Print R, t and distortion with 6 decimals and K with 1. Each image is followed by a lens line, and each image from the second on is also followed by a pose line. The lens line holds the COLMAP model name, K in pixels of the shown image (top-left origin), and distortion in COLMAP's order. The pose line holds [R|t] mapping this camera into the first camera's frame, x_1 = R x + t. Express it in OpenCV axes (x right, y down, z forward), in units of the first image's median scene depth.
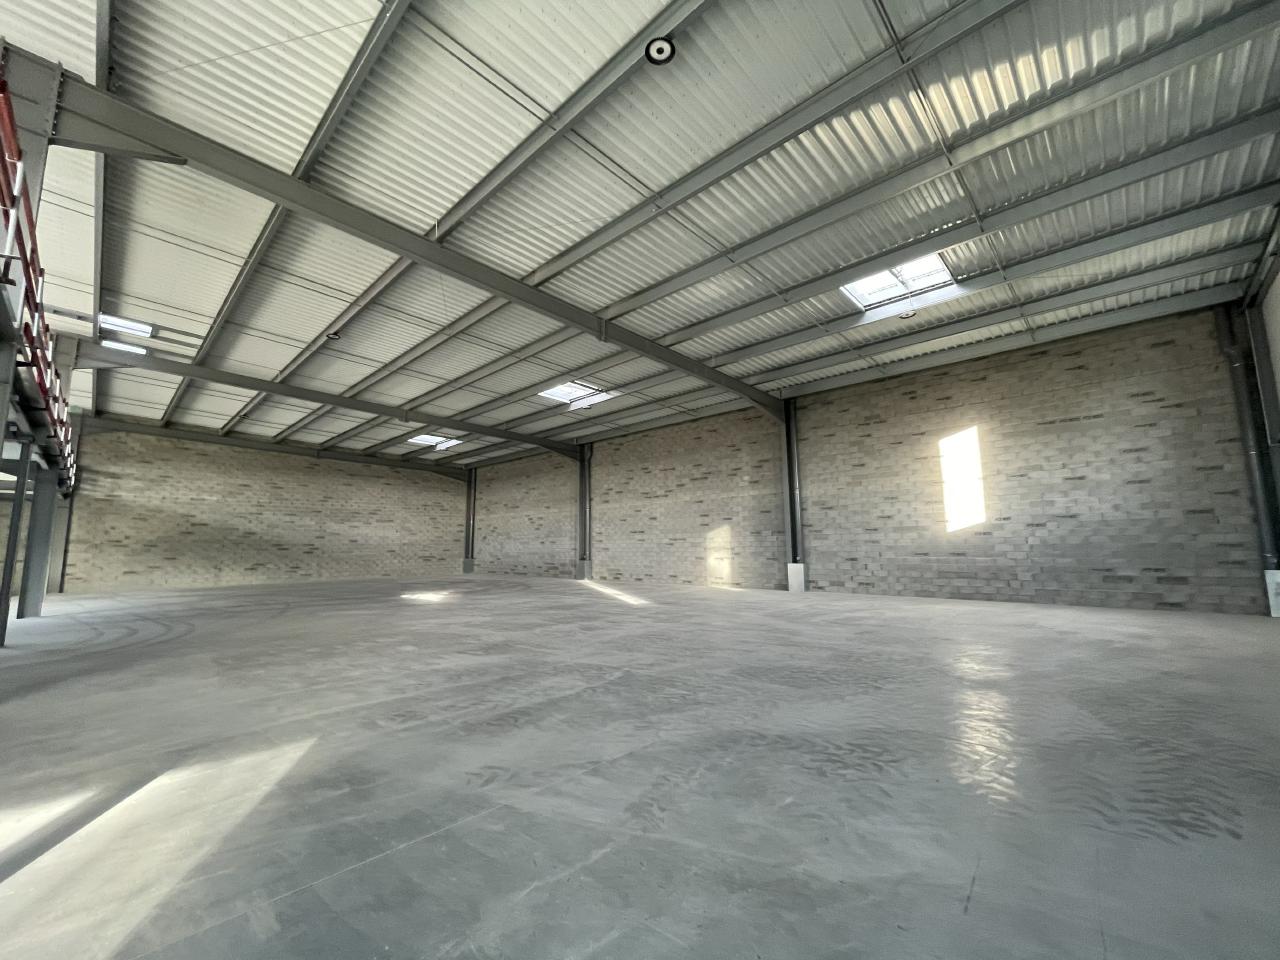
lens RADIAL K [[516.8, 0, 643.7], [0, 516.8, 480.1], [0, 0, 1]] dist [-0.003622, -0.000220]
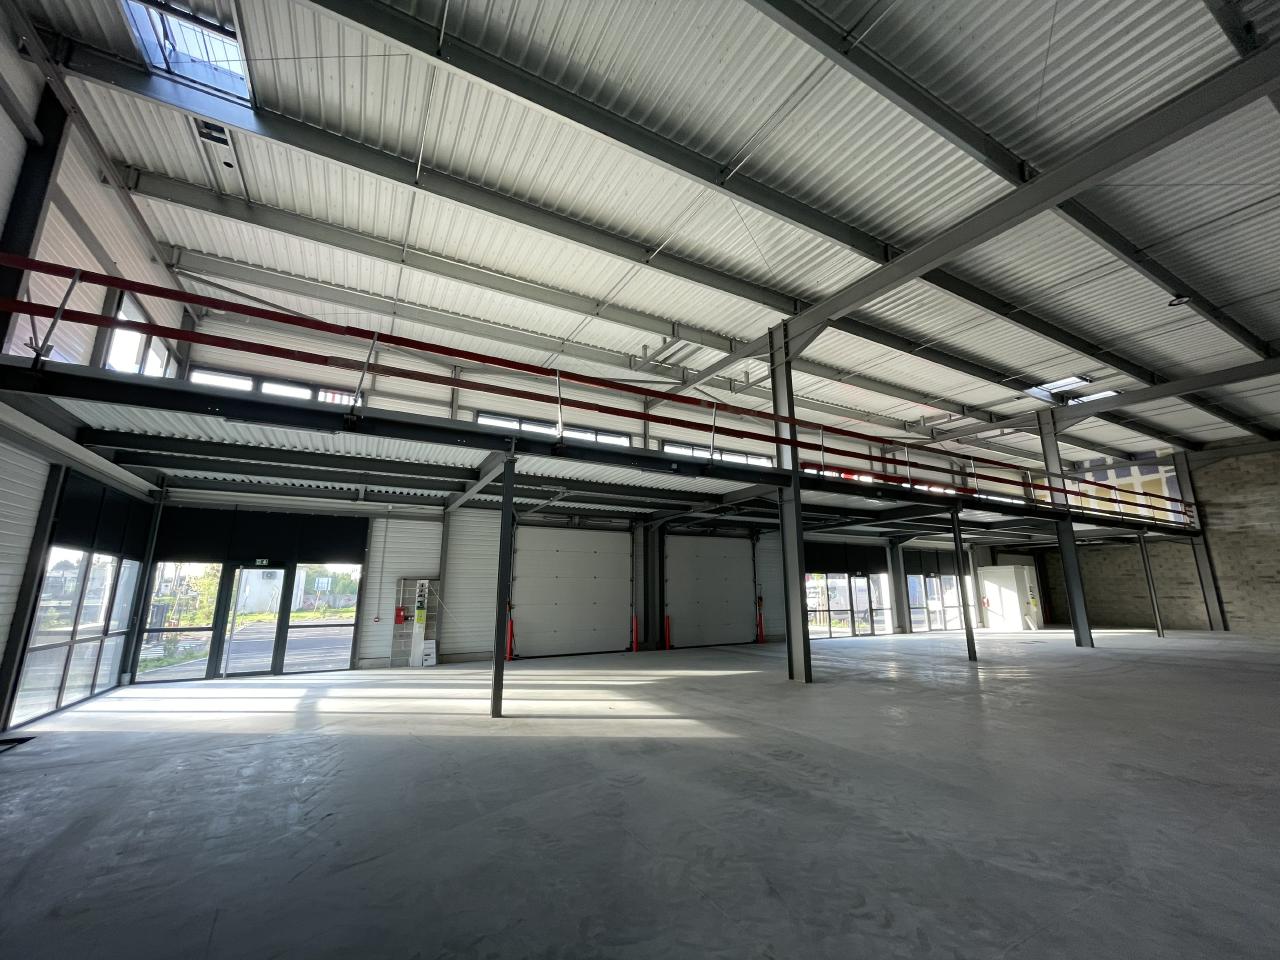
lens RADIAL K [[516.8, 0, 643.7], [0, 516.8, 480.1], [0, 0, 1]] dist [-0.003622, -0.000220]
pose [[-0.295212, -0.187464, -0.936860, 0.676399], [0.128493, 0.963864, -0.233357, 0.108206], [0.946752, -0.189269, -0.260456, 1.006470]]
